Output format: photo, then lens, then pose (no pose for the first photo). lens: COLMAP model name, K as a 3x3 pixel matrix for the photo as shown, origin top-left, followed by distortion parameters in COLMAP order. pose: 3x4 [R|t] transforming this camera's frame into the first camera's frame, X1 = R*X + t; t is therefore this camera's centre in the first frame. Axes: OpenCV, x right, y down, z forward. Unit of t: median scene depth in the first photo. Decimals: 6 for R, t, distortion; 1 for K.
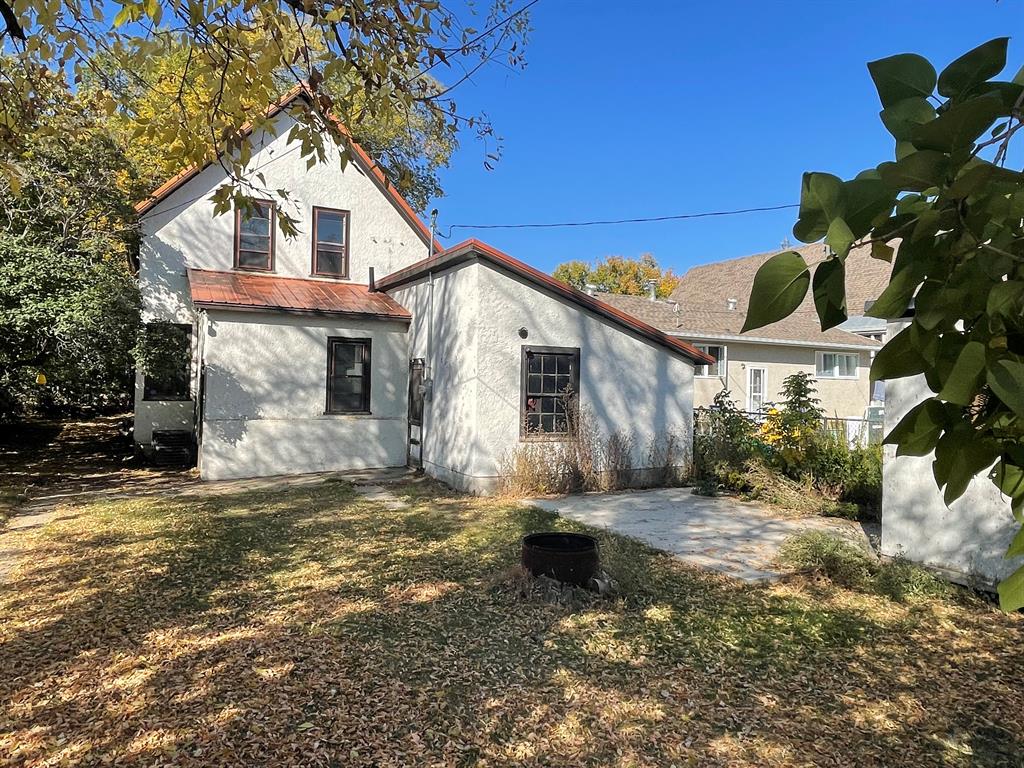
lens RADIAL K [[717.6, 0, 512.0], [0, 717.6, 383.2], [0, 0, 1]] dist [0.005037, -0.002970]
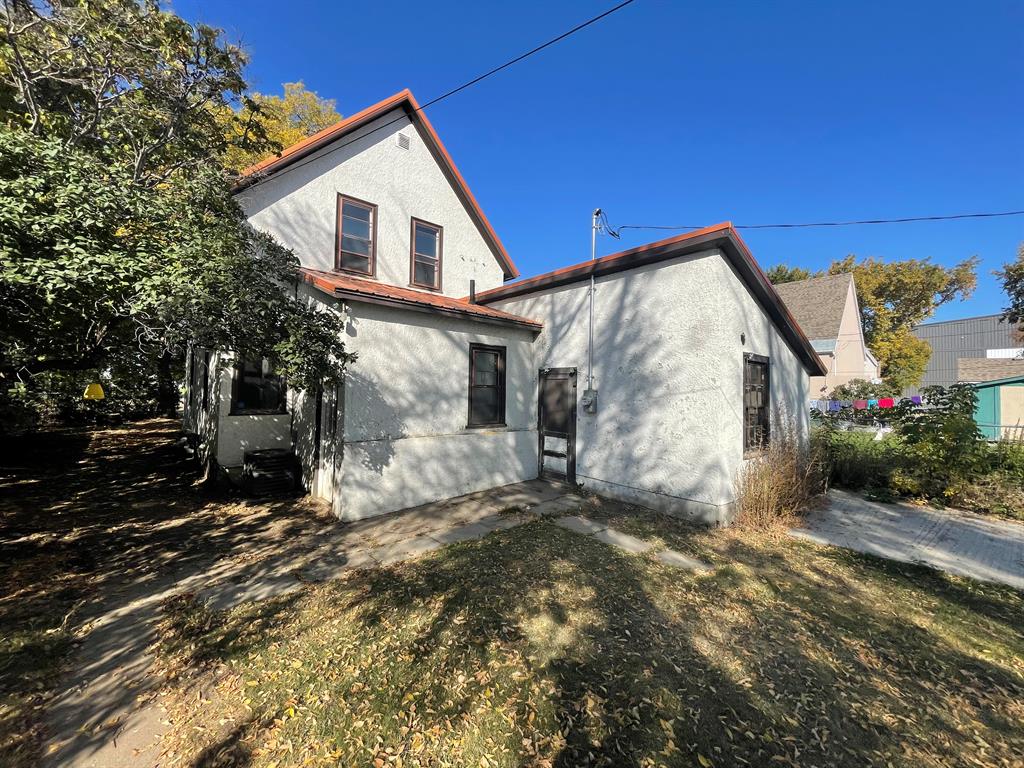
lens RADIAL K [[413.6, 0, 512.1], [0, 413.6, 381.9], [0, 0, 1]] dist [0.003551, 0.000395]
pose [[0.967298, 0.002239, 0.253635, -0.338334], [0.002197, 0.999850, -0.017205, -0.005833], [-0.253635, 0.017199, 0.967147, 0.480693]]
